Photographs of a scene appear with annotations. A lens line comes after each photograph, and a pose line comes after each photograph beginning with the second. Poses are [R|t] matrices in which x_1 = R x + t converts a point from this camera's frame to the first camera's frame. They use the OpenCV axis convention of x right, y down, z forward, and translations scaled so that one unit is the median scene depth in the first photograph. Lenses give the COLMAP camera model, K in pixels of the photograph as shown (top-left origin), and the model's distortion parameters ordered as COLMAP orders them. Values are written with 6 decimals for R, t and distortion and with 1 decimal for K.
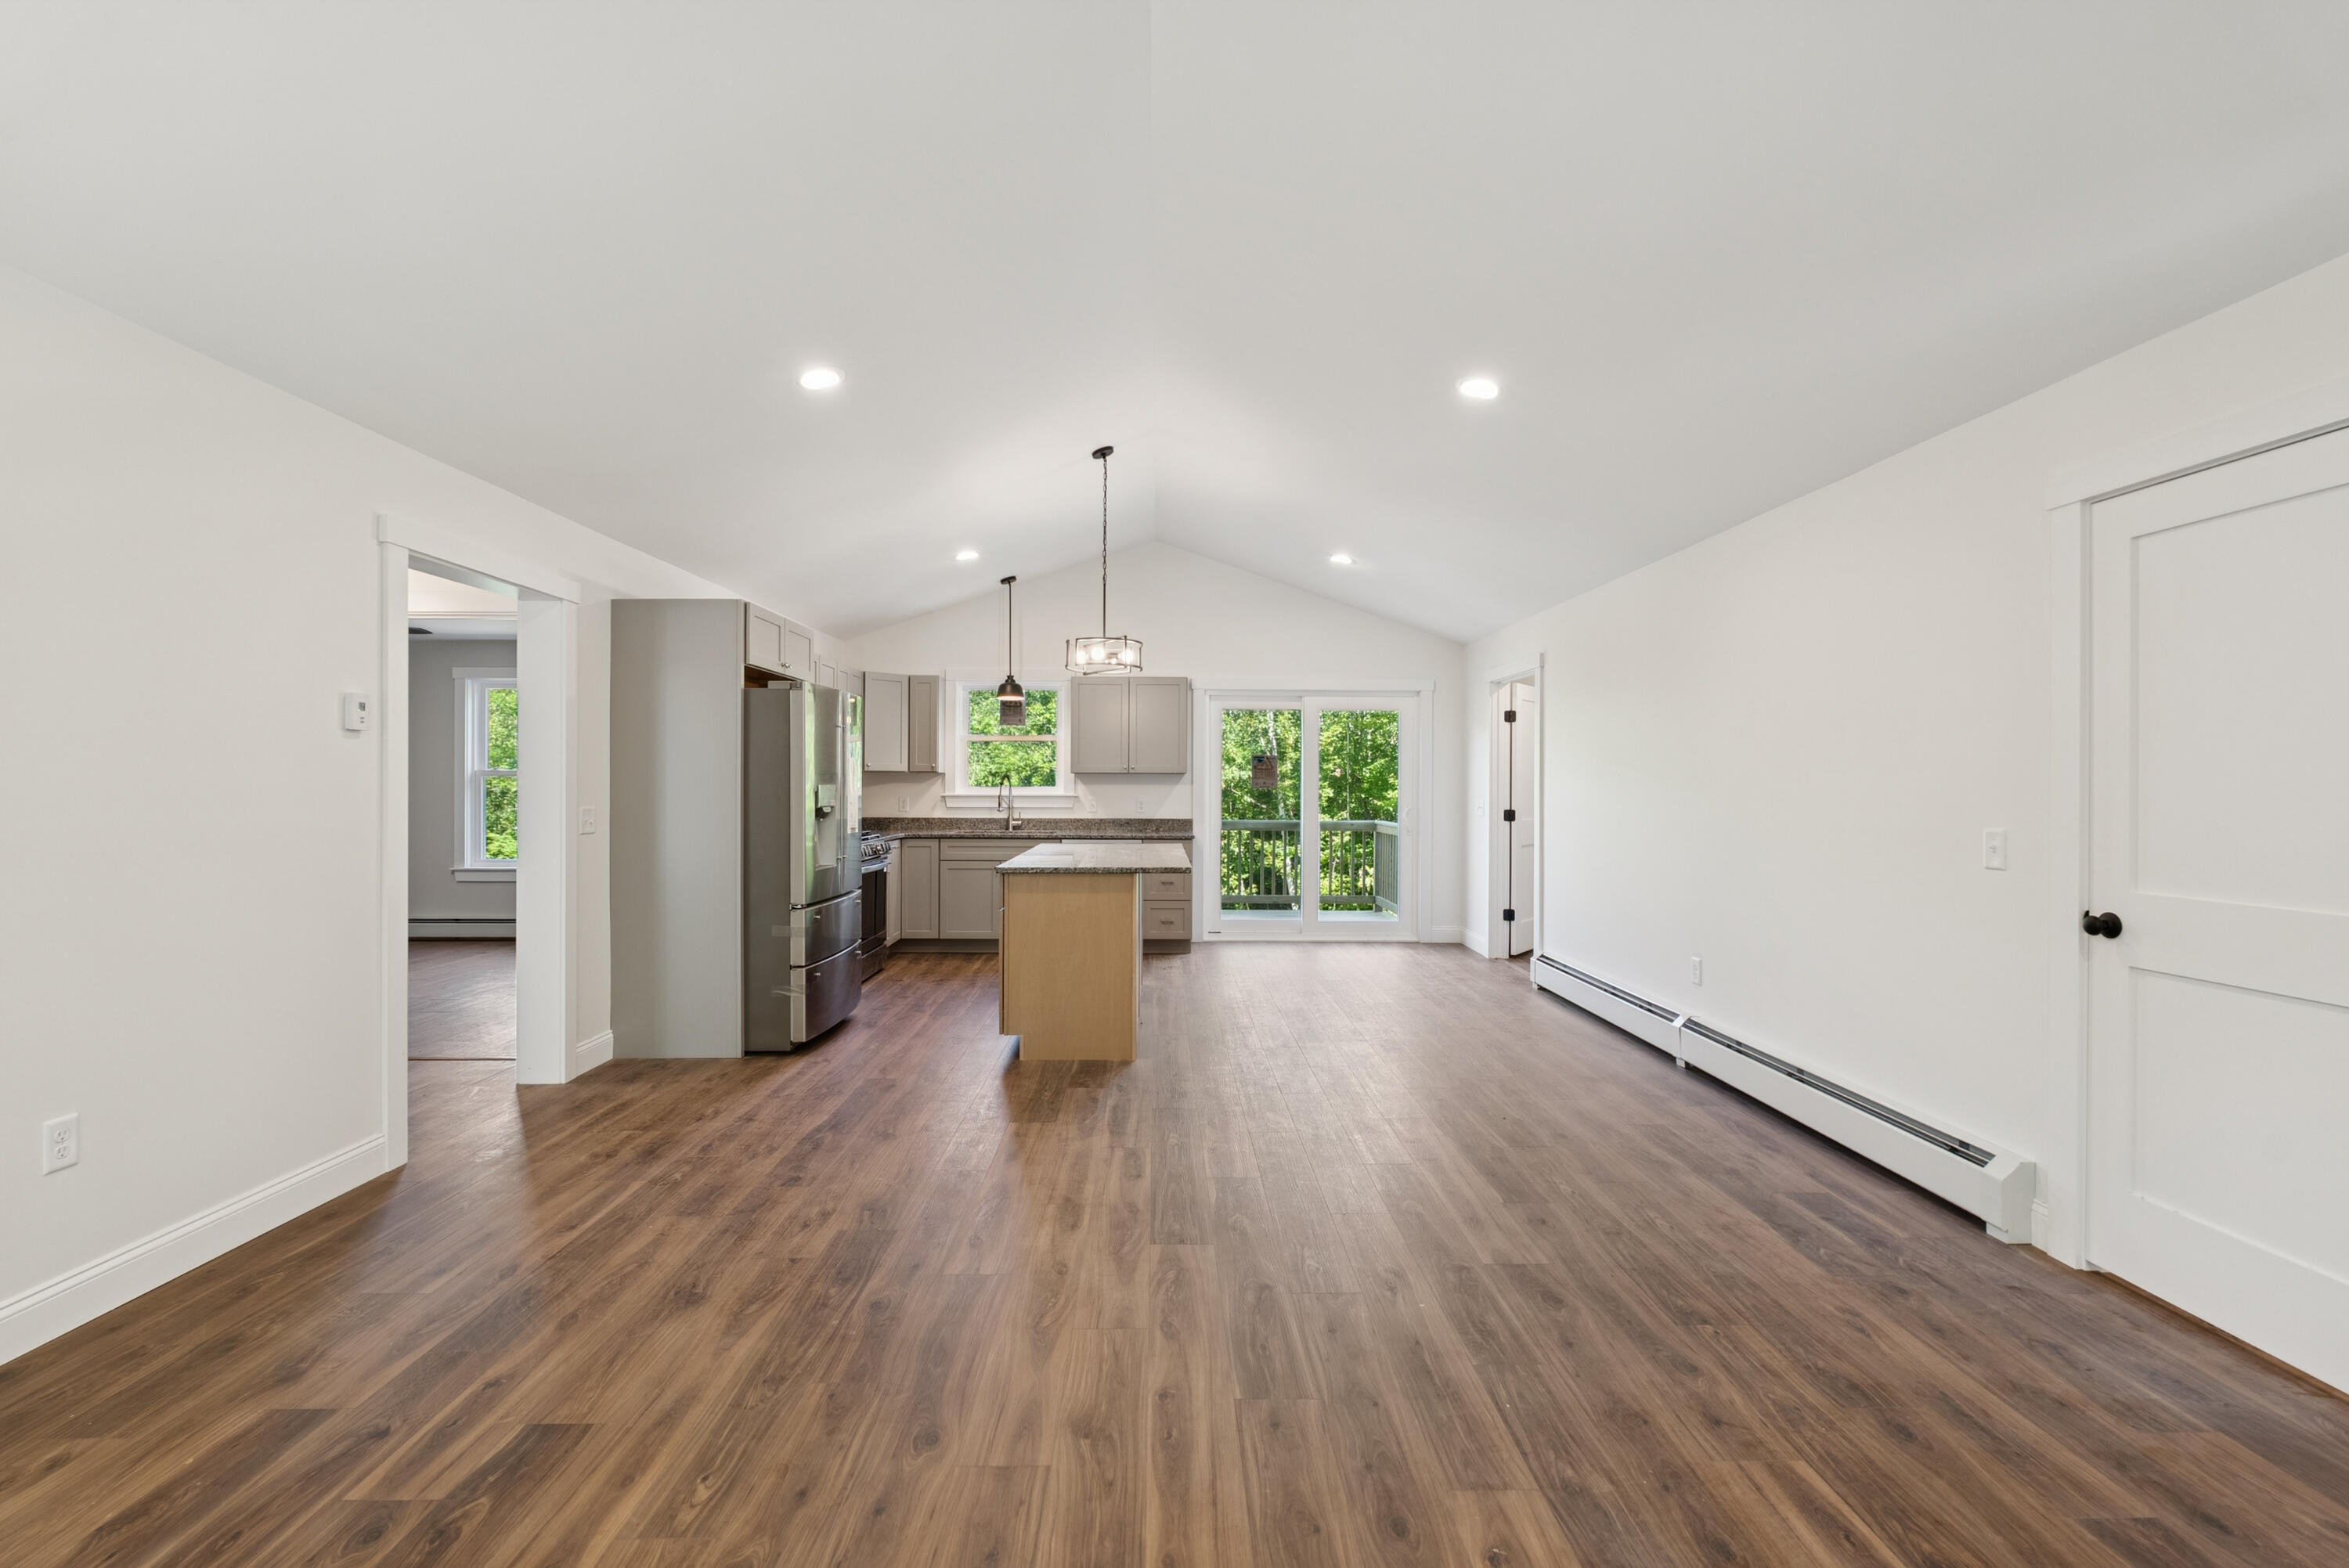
lens RADIAL K [[1034.5, 0, 1175.0], [0, 1034.5, 778.9], [0, 0, 1]] dist [-0.007368, 0.001638]
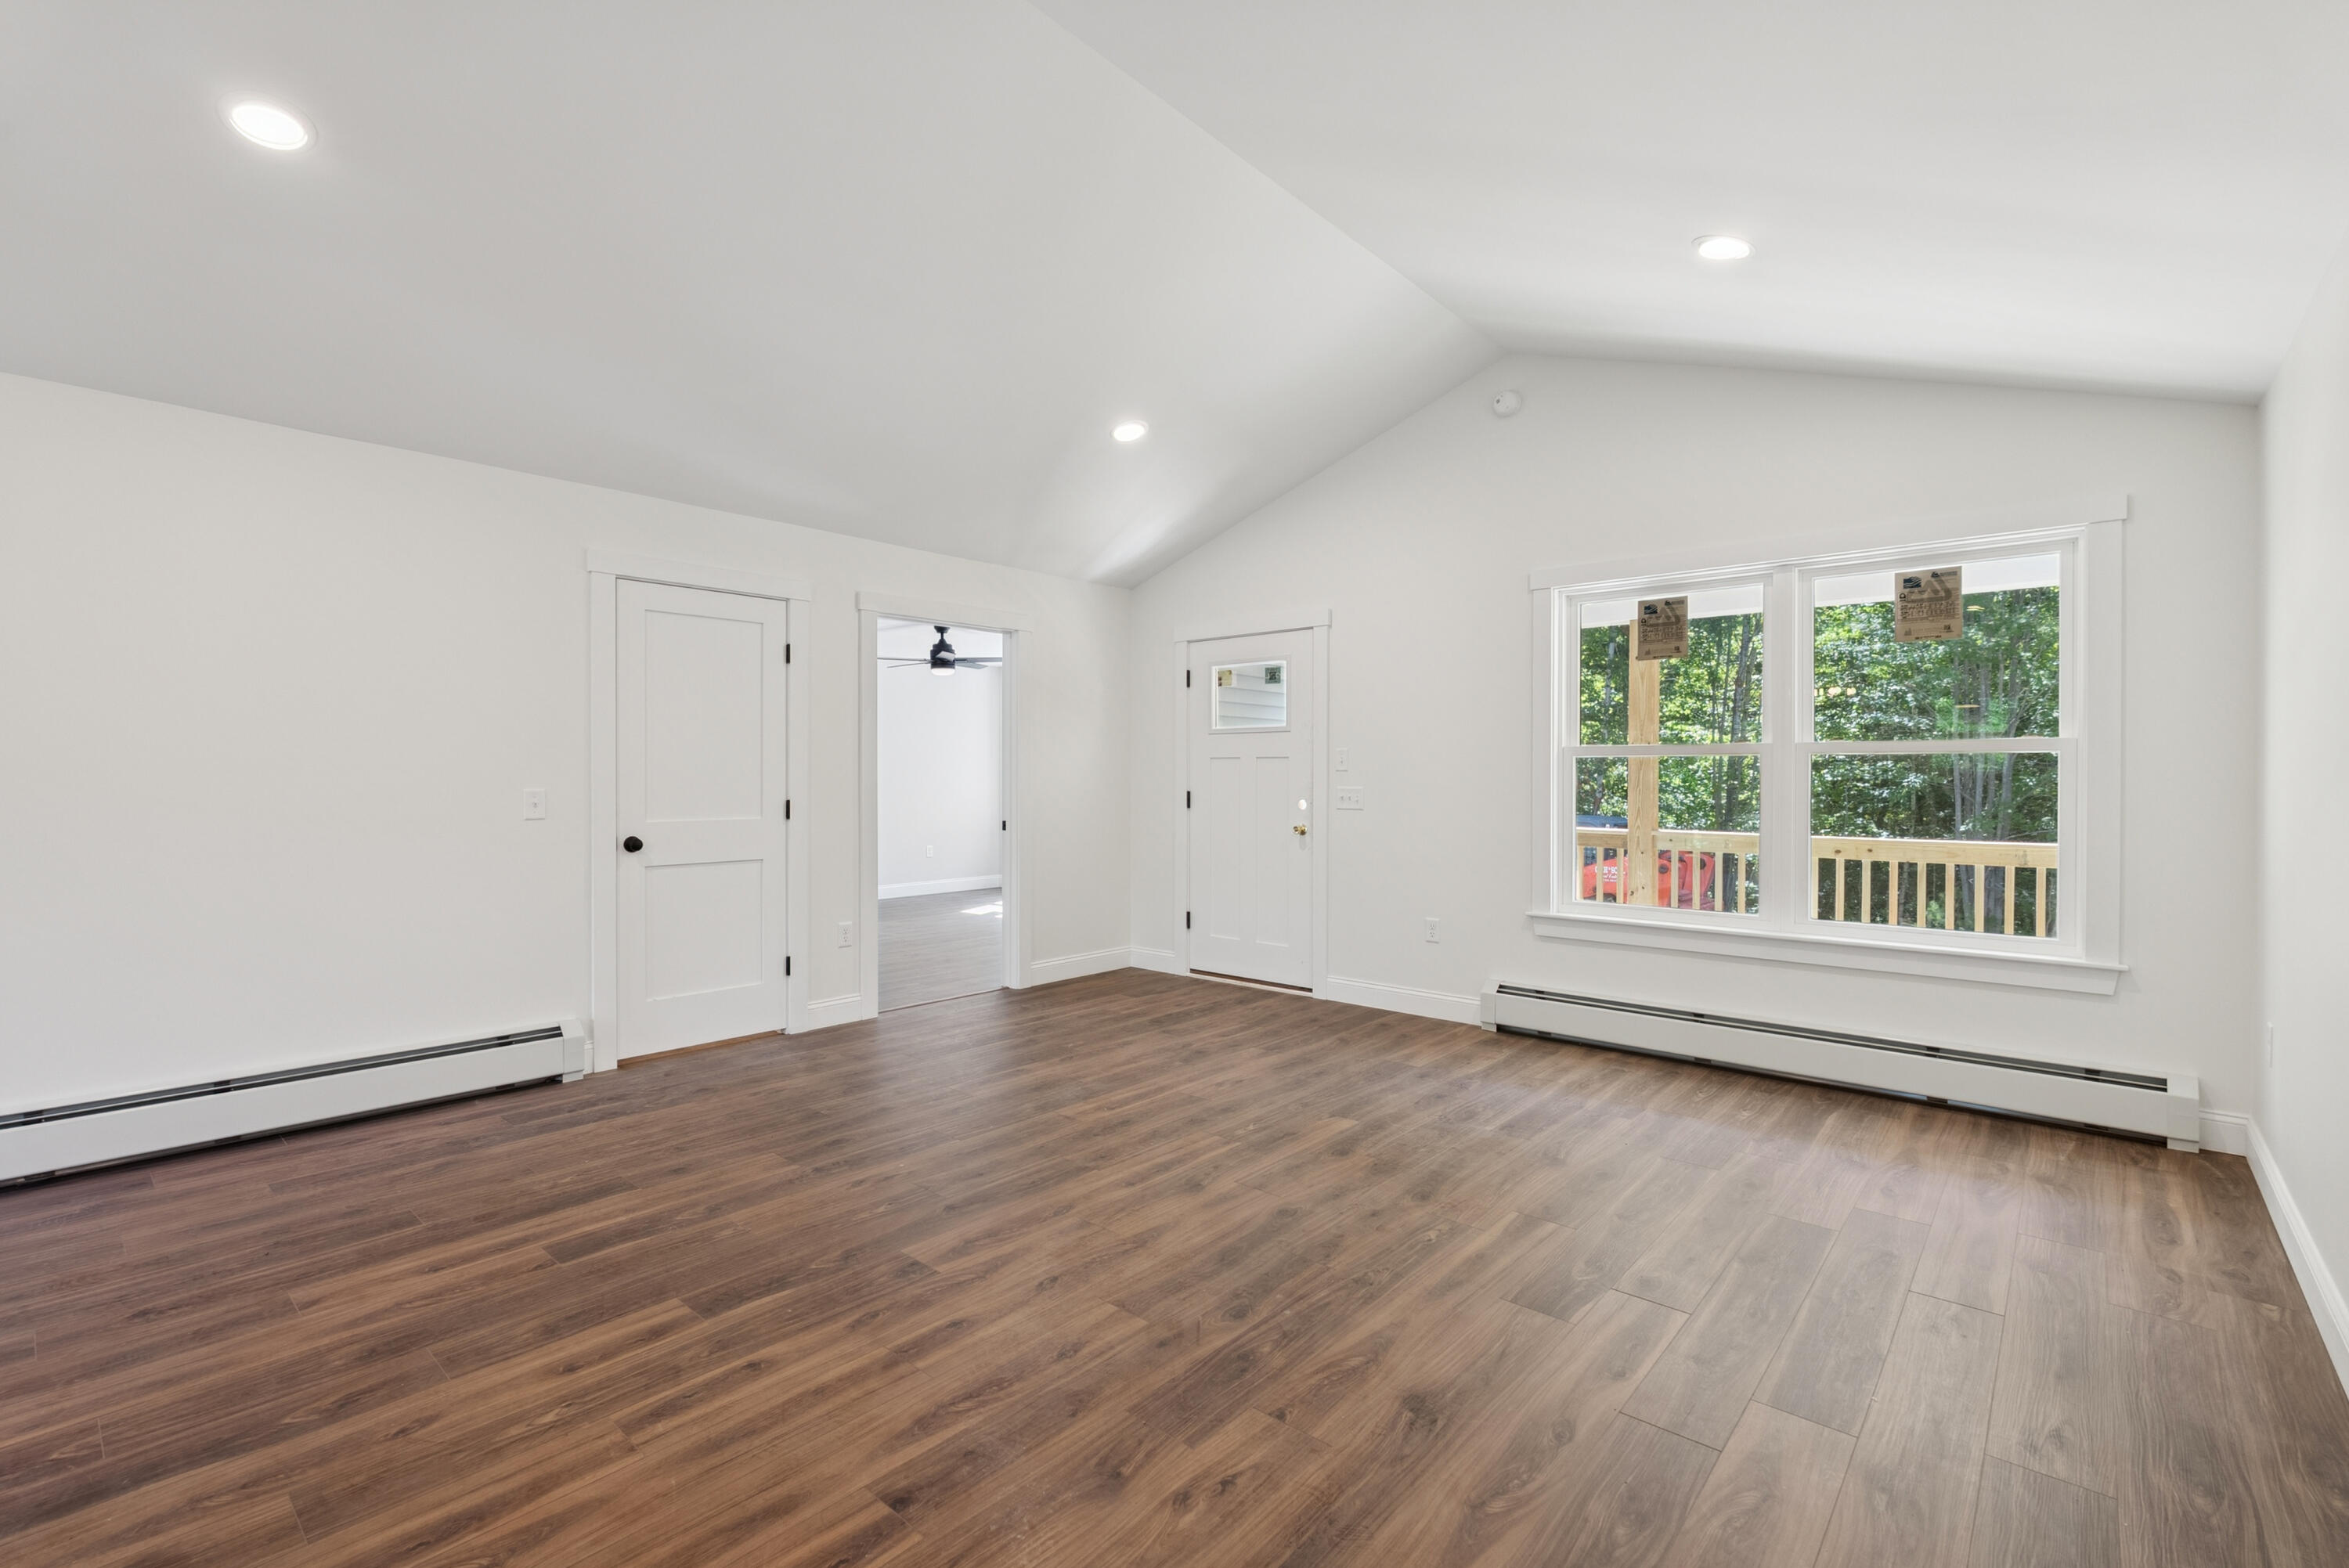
lens RADIAL K [[1034.5, 0, 1175.0], [0, 1034.5, 778.9], [0, 0, 1]] dist [-0.007368, 0.001638]
pose [[-0.738980, -0.009337, 0.673663, -0.593151], [-0.011062, 0.999937, 0.001725, 0.019702], [-0.673637, -0.006177, -0.739037, 1.182146]]
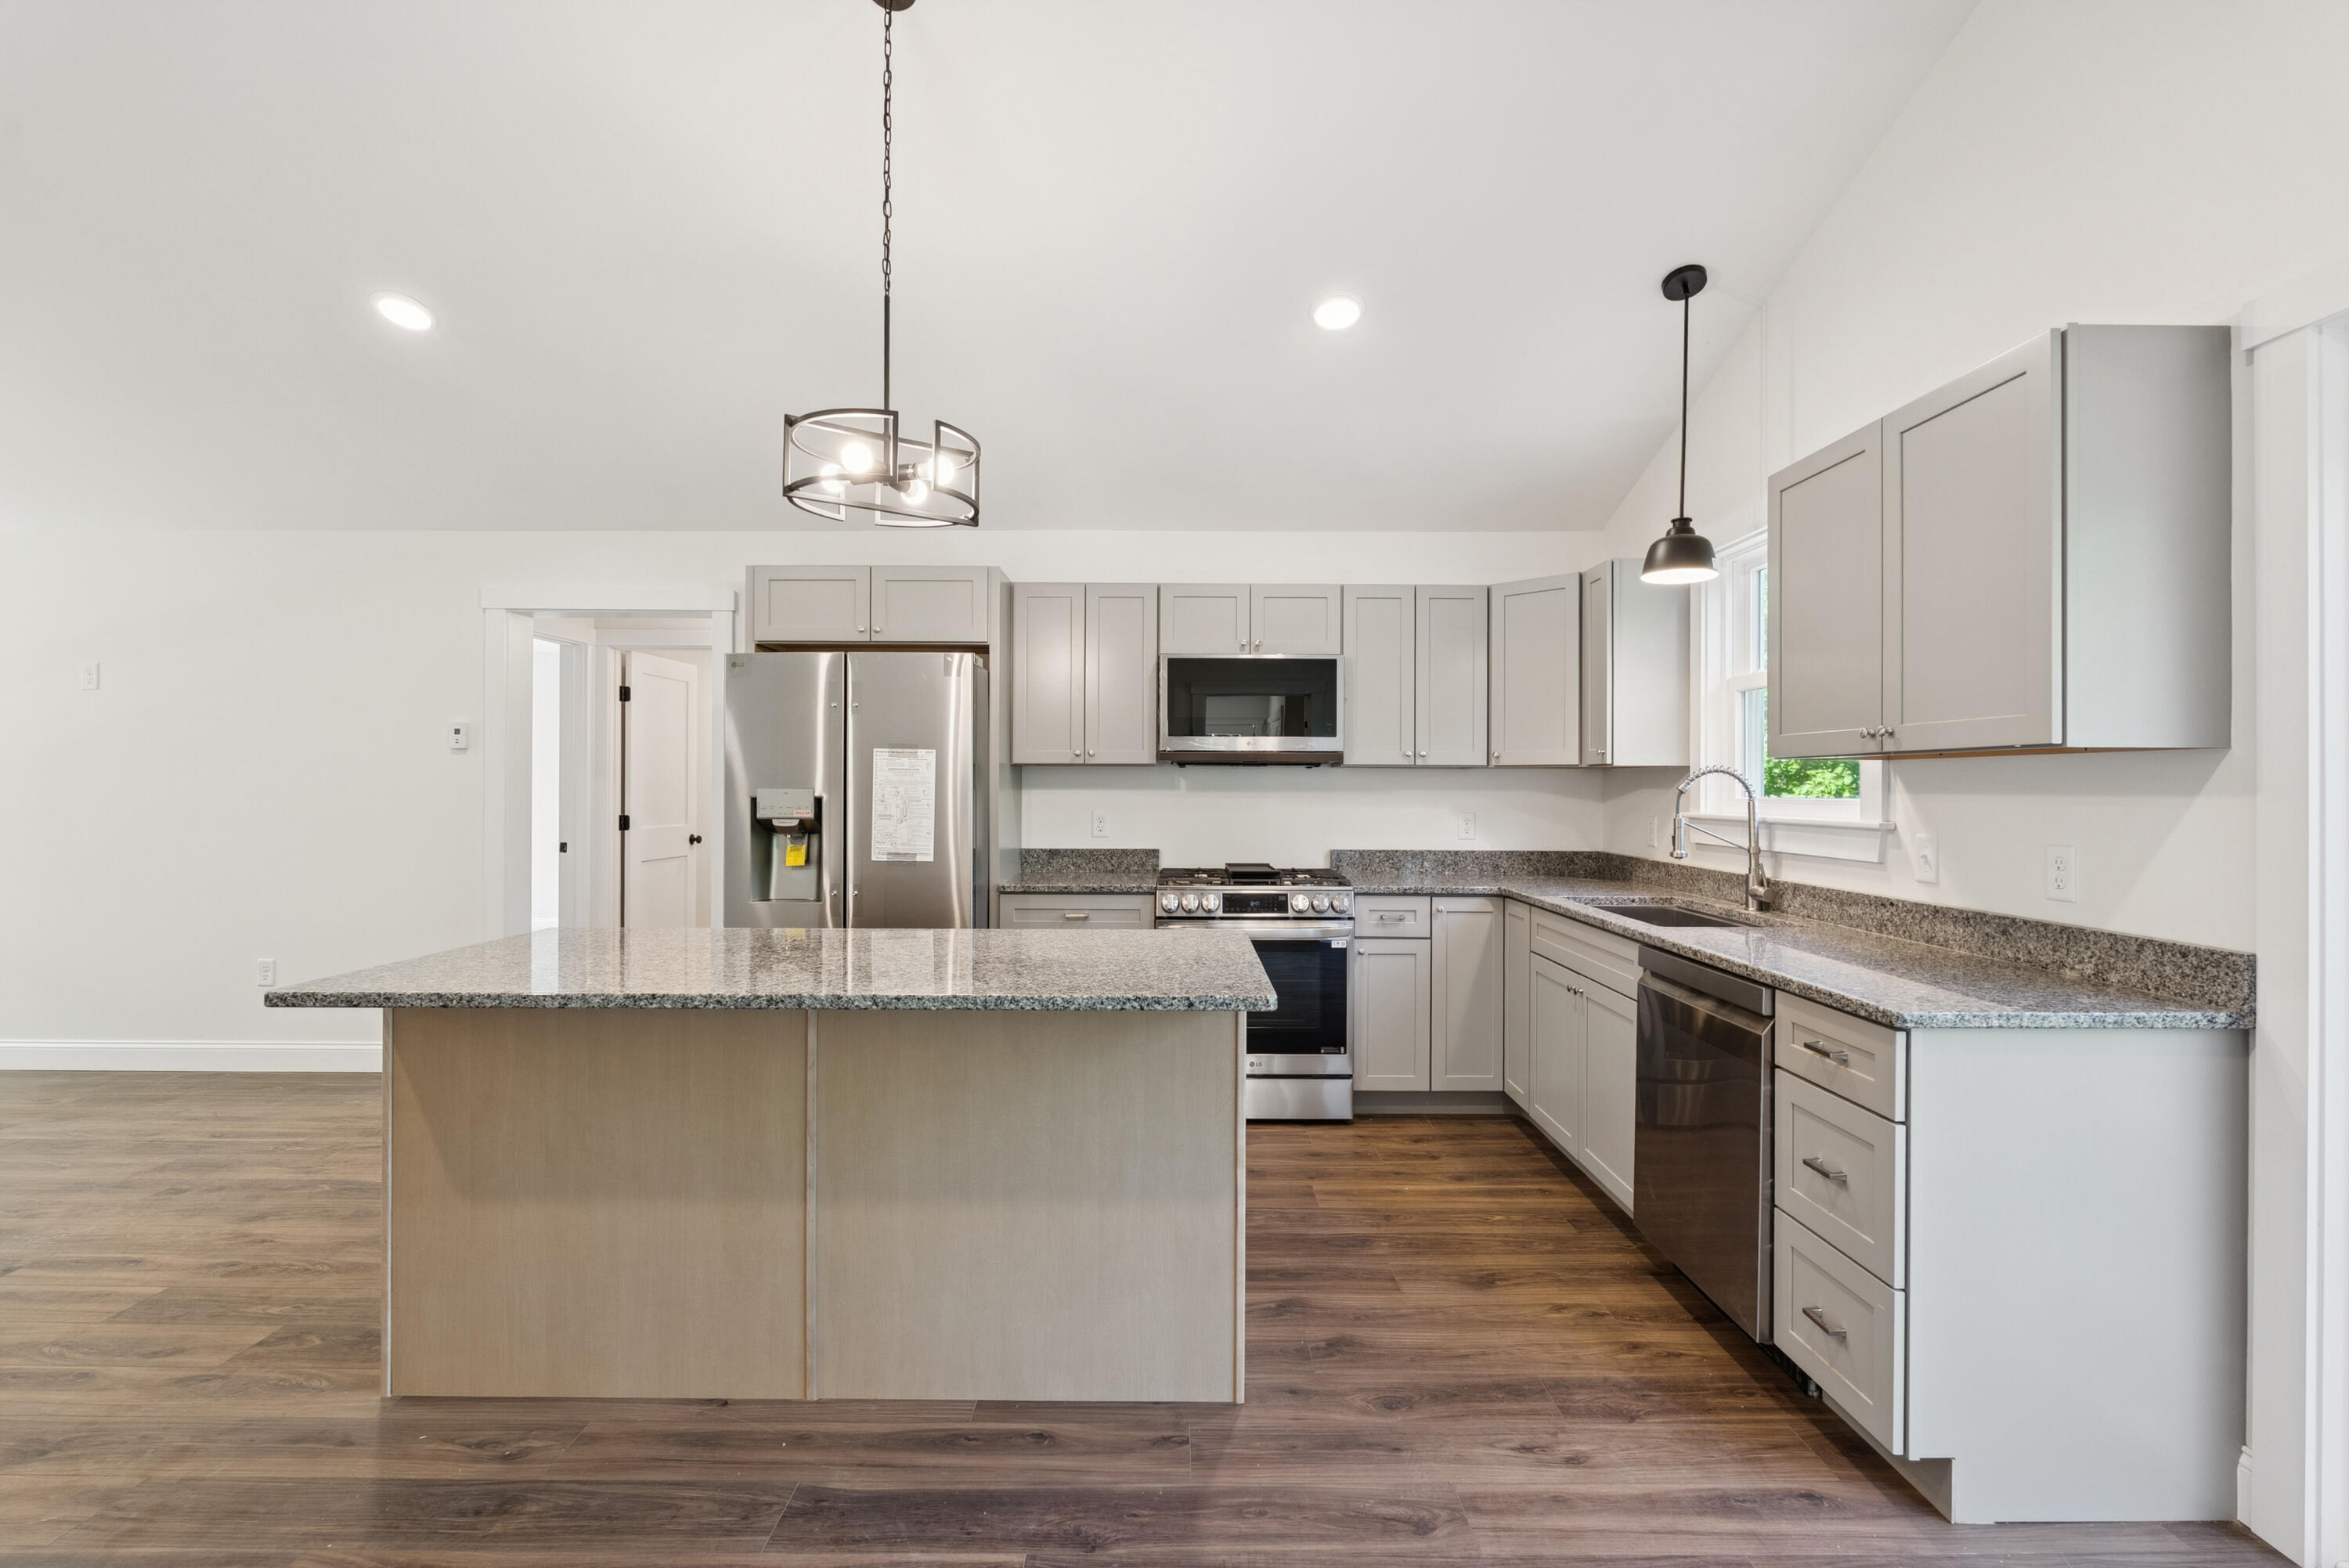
lens RADIAL K [[1041.4, 0, 1174.5], [0, 1041.4, 784.0], [0, 0, 1]] dist [-0.005452, -0.000179]
pose [[-0.018567, -0.004495, -0.999818, 0.533635], [0.002096, 0.999988, -0.004534, 0.009035], [0.999825, -0.002179, -0.018557, 1.764531]]
